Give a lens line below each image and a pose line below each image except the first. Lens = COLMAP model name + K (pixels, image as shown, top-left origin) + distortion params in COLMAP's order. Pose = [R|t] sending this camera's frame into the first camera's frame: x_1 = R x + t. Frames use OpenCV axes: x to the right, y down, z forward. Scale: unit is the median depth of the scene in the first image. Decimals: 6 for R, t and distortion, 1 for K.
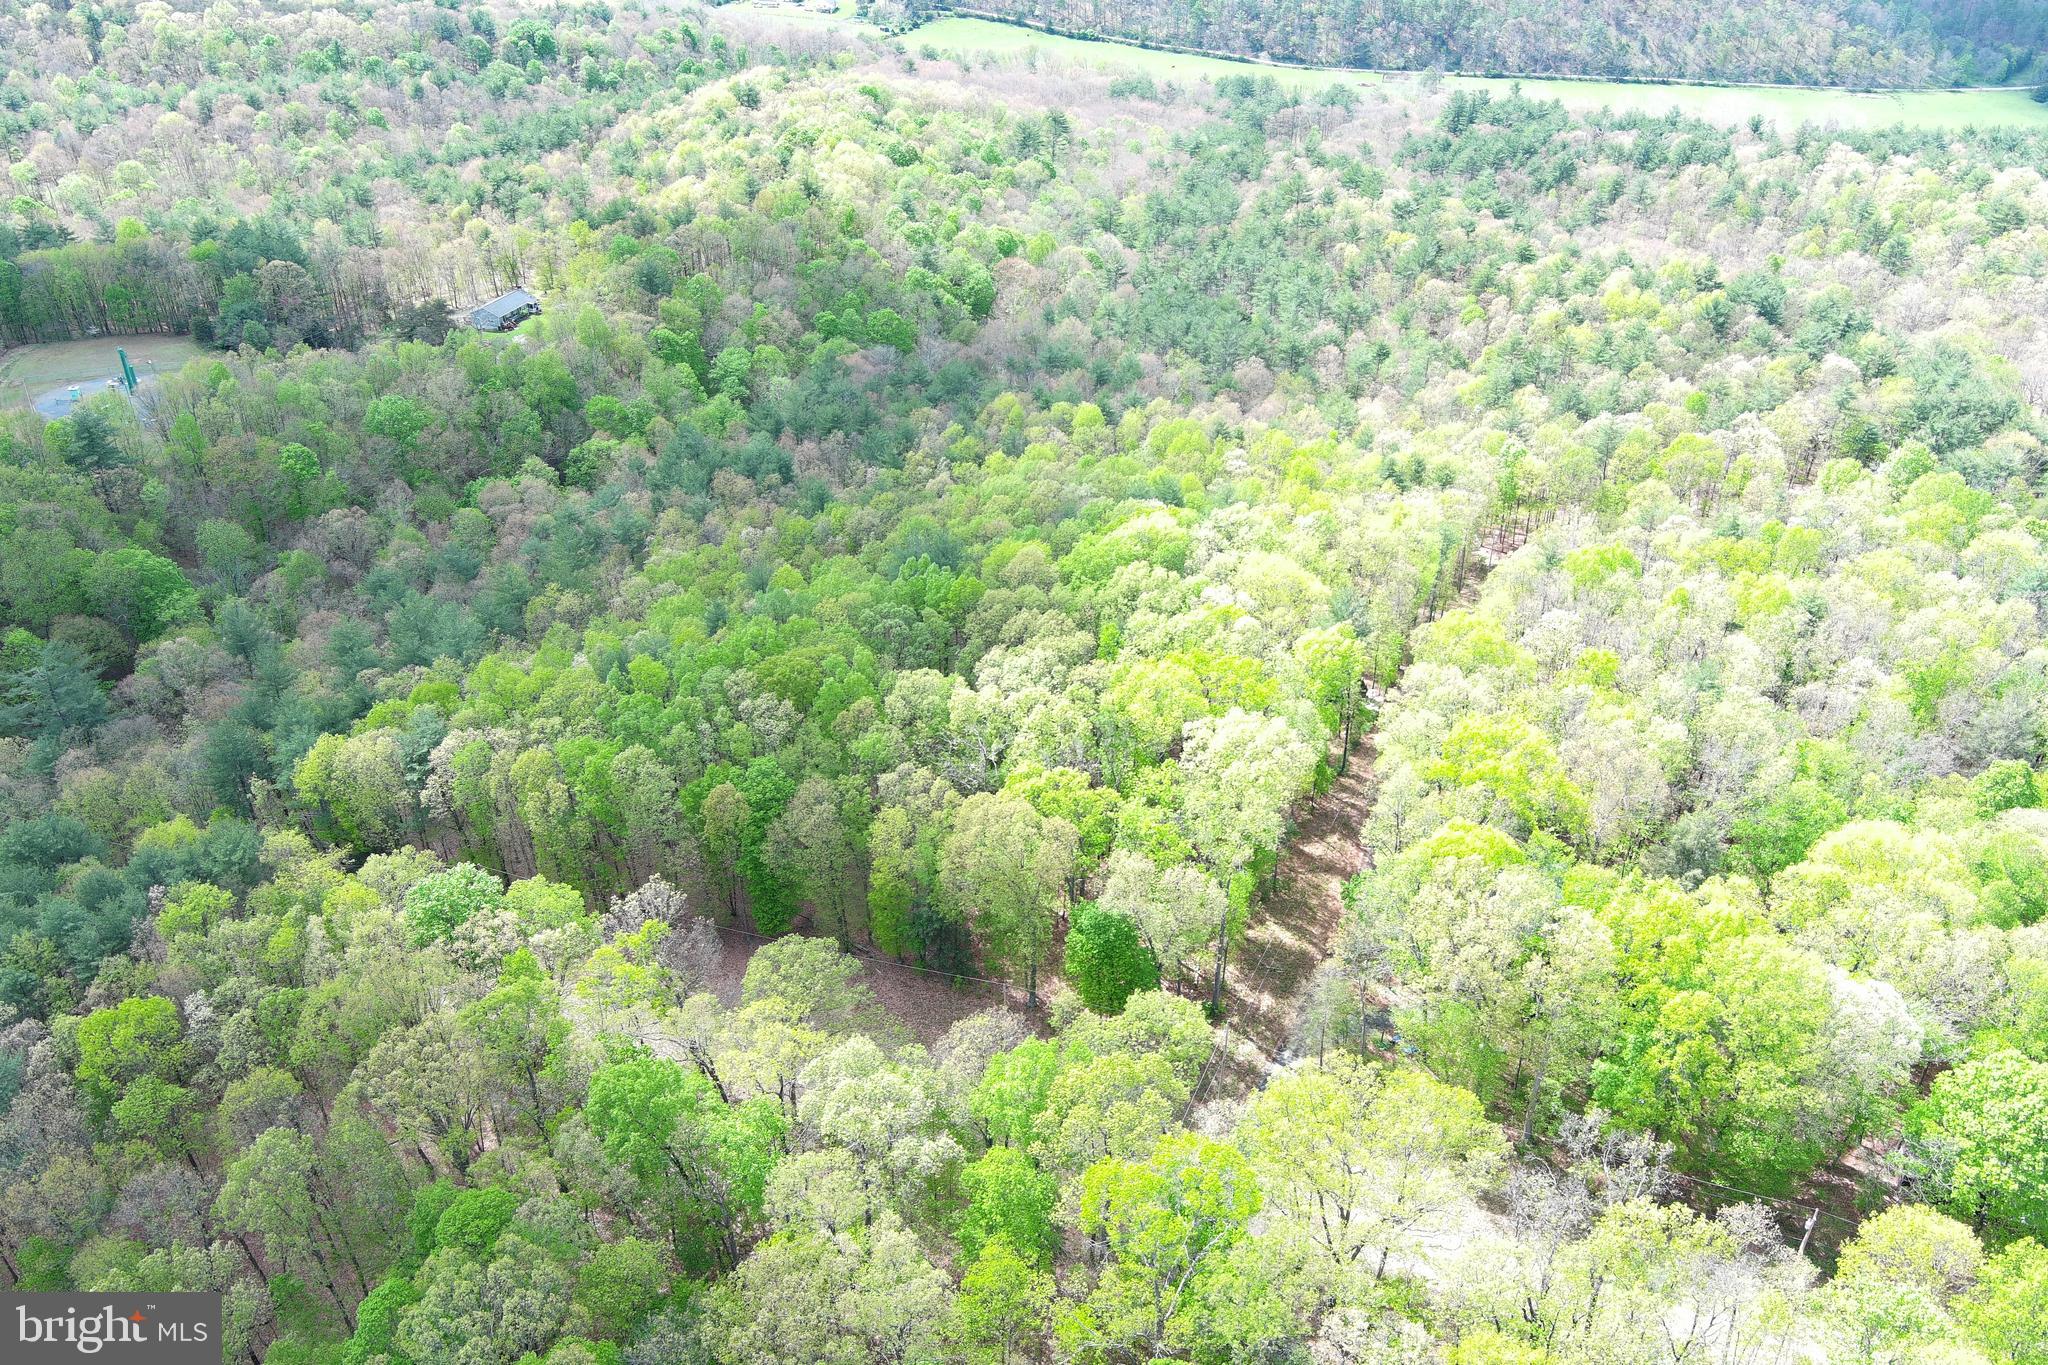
lens RADIAL K [[1573.4, 0, 1025.8], [0, 1573.4, 683.5], [0, 0, 1]] dist [0.002409, -0.001337]
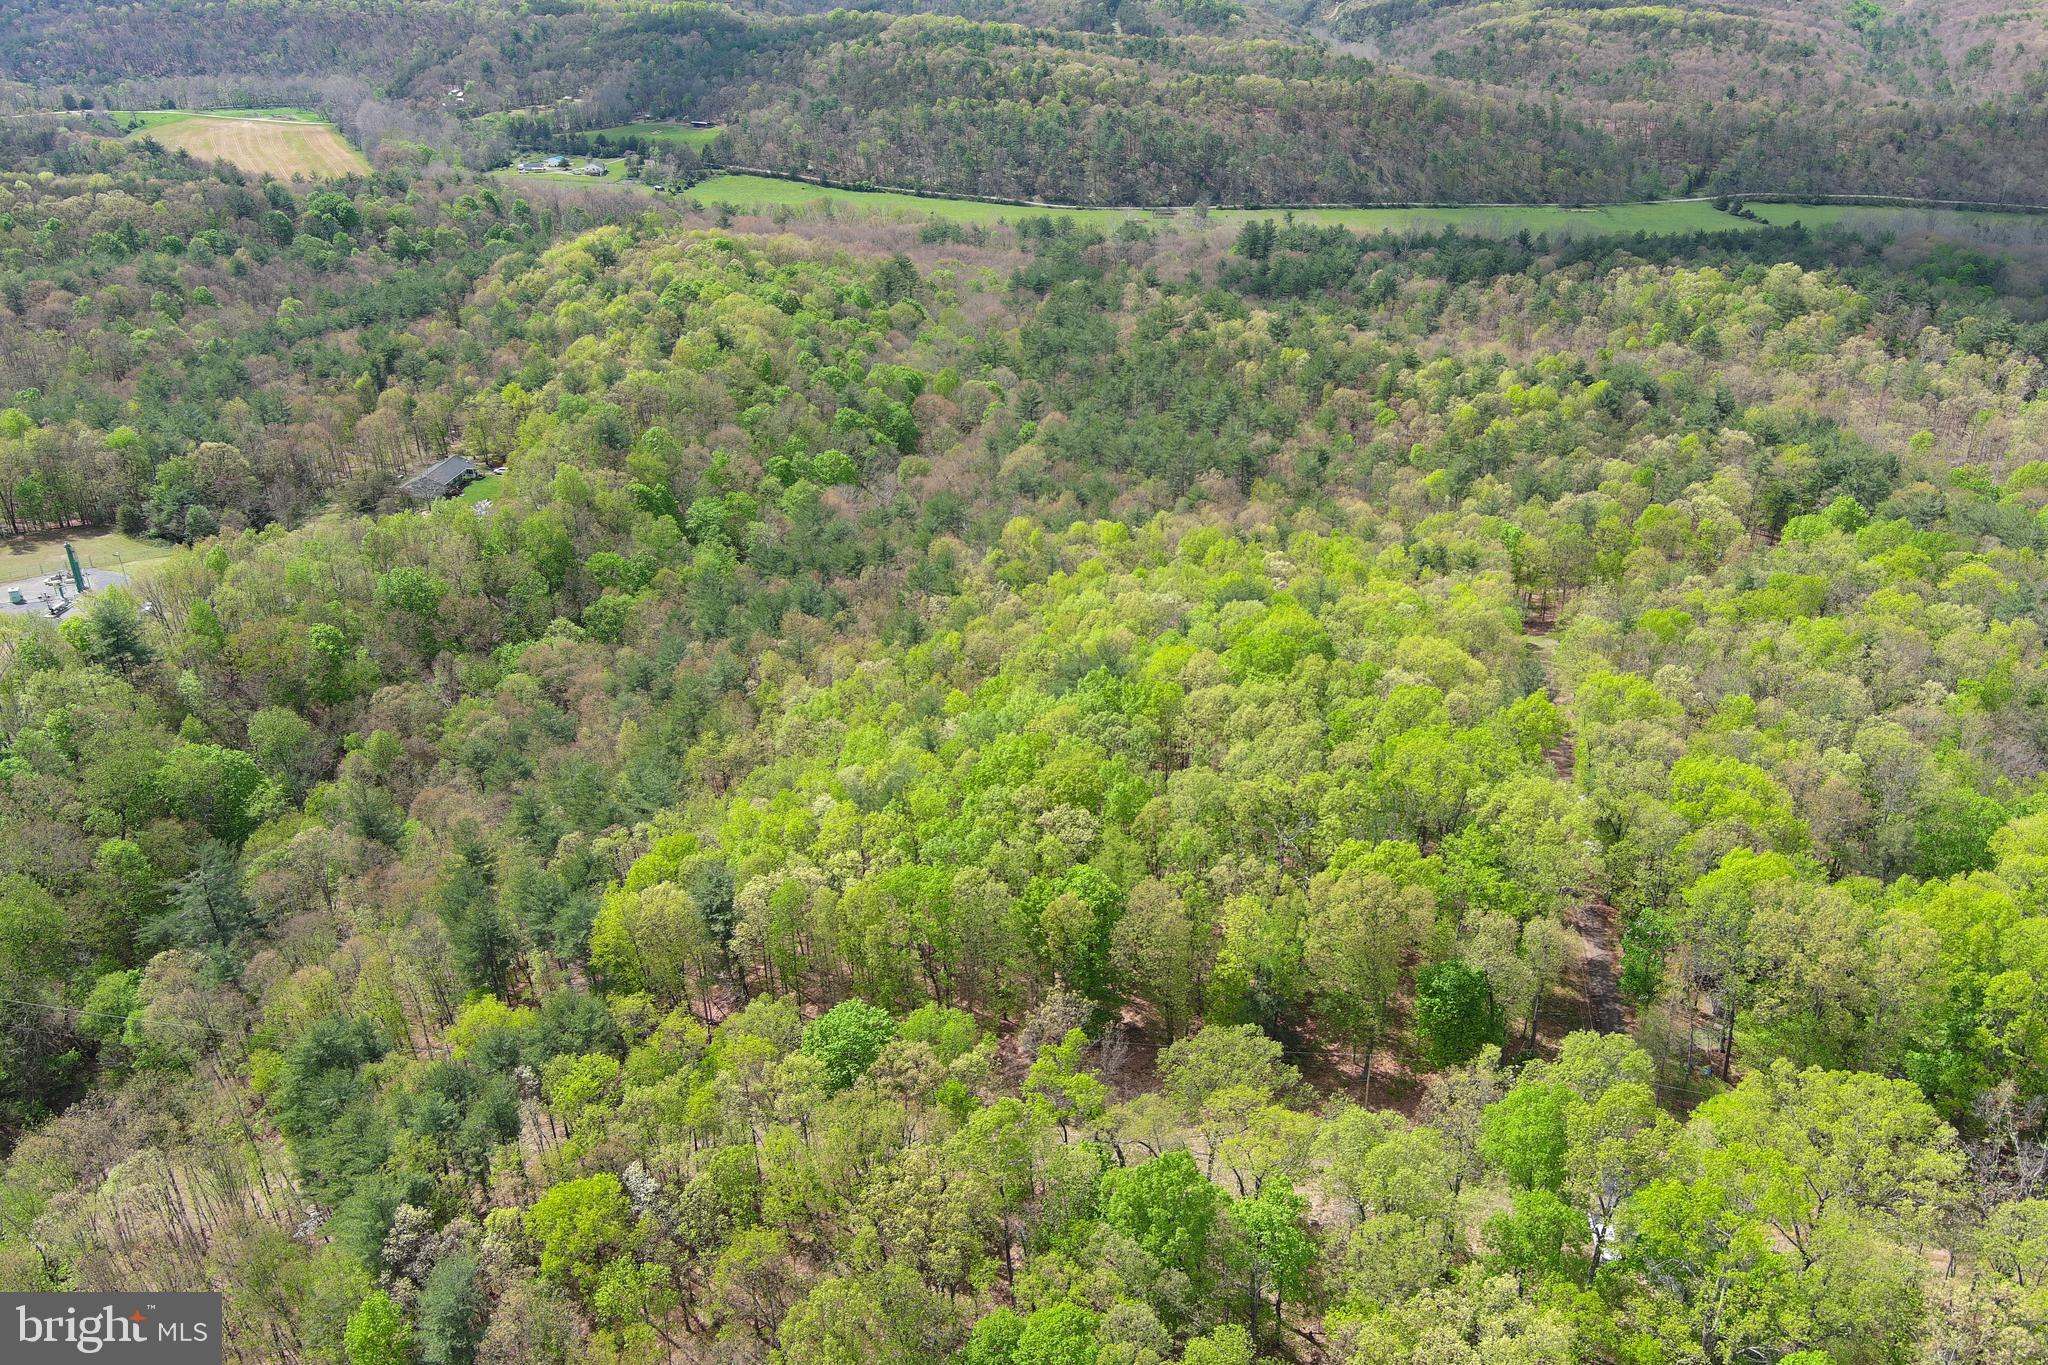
lens RADIAL K [[1573.4, 0, 1025.4], [0, 1573.4, 685.6], [0, 0, 1]] dist [0.002409, -0.001337]
pose [[0.982143, -0.092862, 0.163624, -0.162177], [0.106215, 0.991523, -0.074830, 0.001558], [-0.155288, 0.090874, 0.983681, -0.002406]]
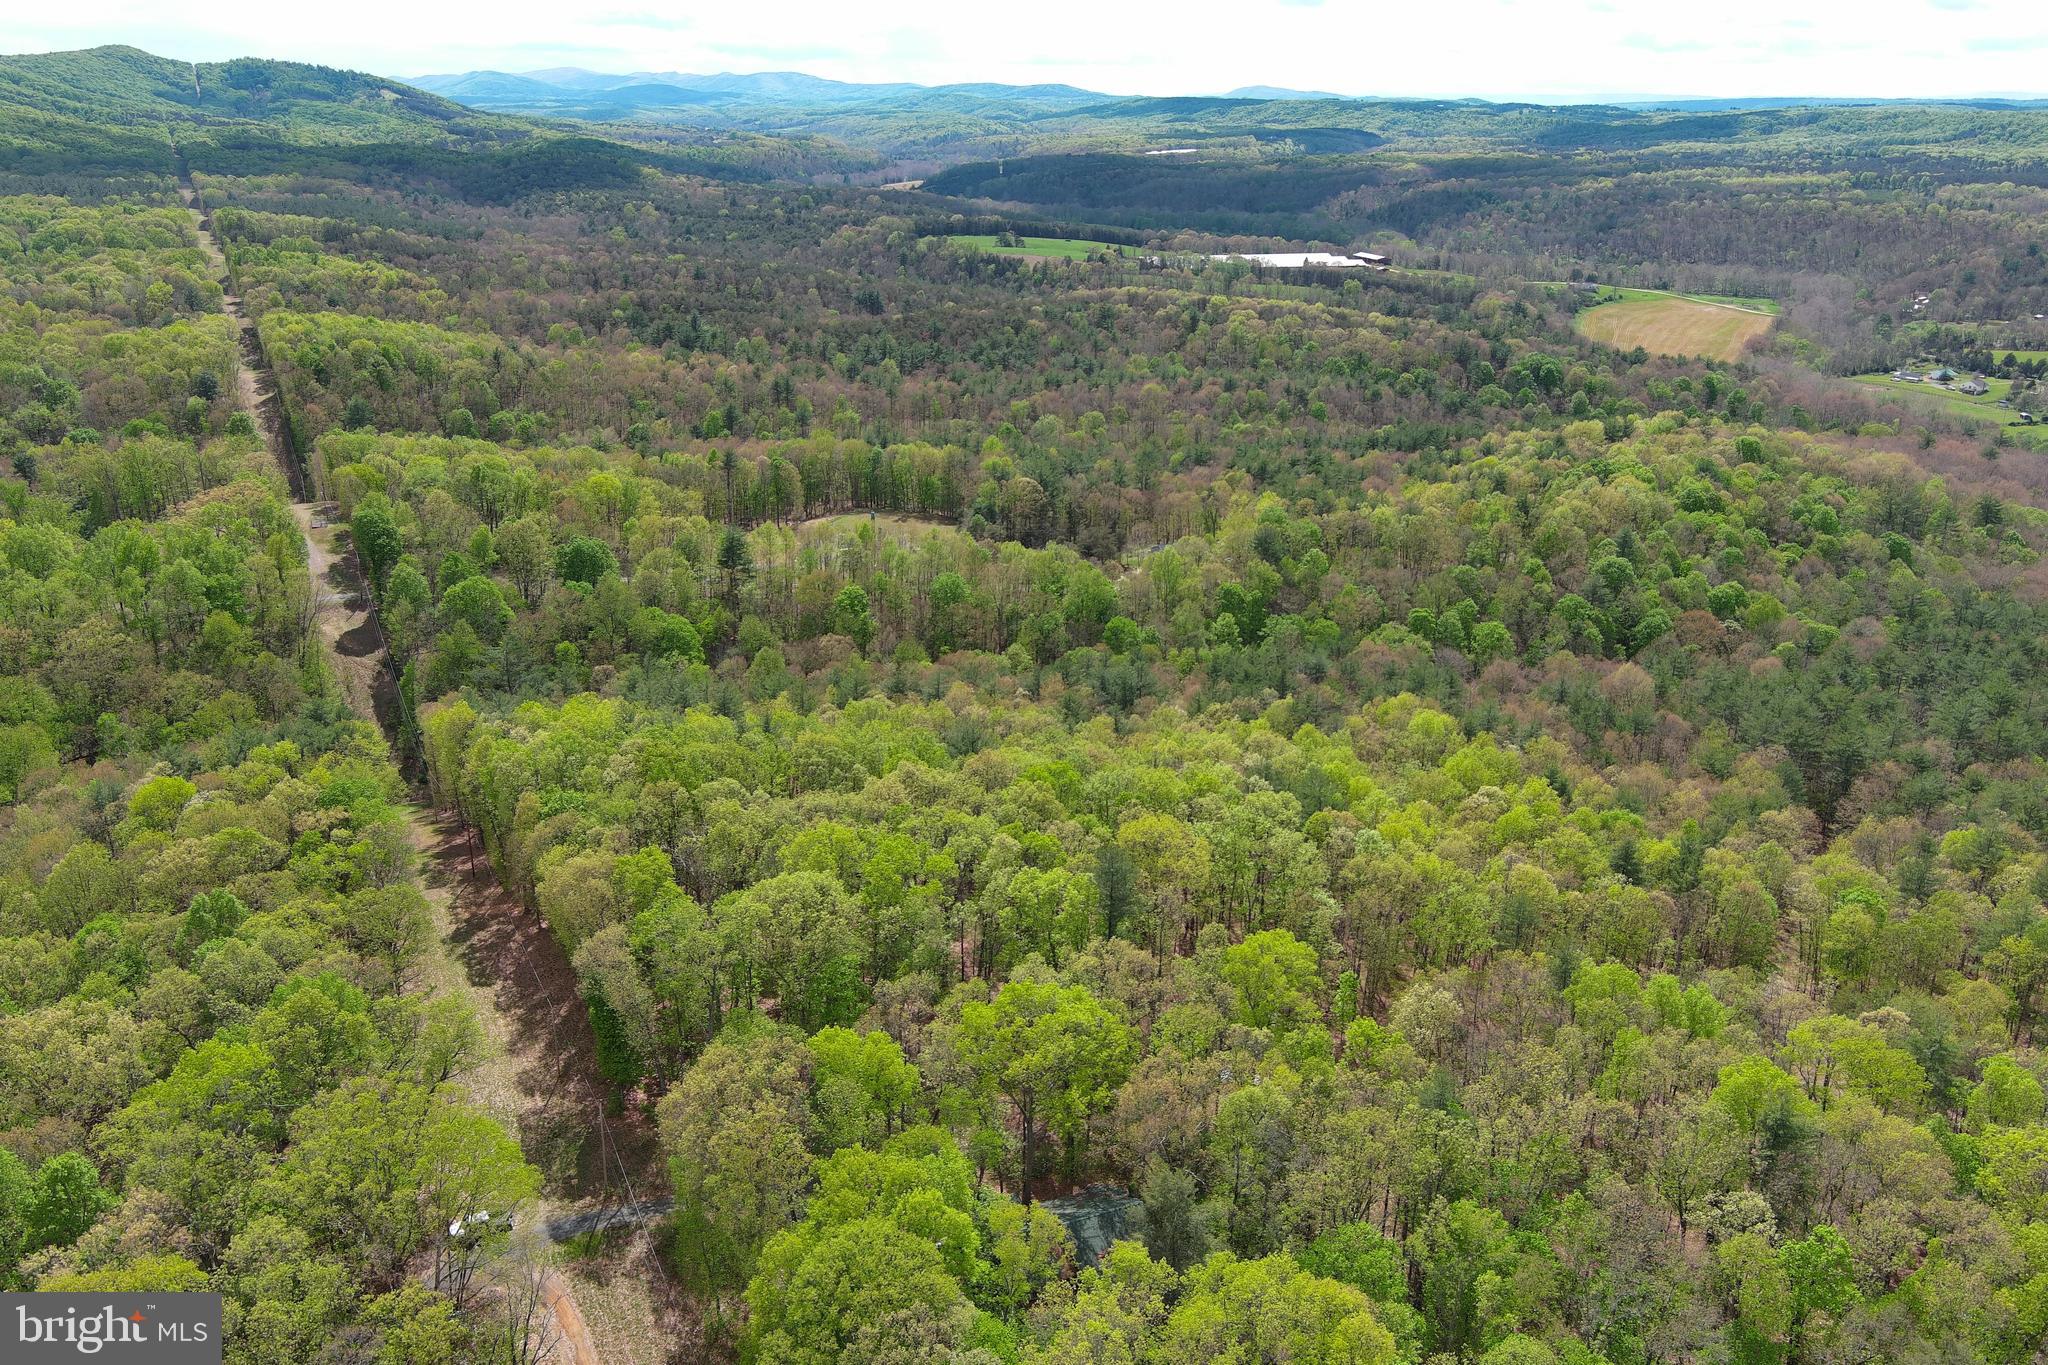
lens RADIAL K [[1573.4, 0, 1035.6], [0, 1573.4, 692.7], [0, 0, 1]] dist [0.002409, -0.001337]
pose [[0.713374, 0.236320, -0.659735, 0.406627], [-0.363353, 0.929726, -0.059863, -0.037166], [0.599226, 0.282422, 0.749110, 0.114505]]
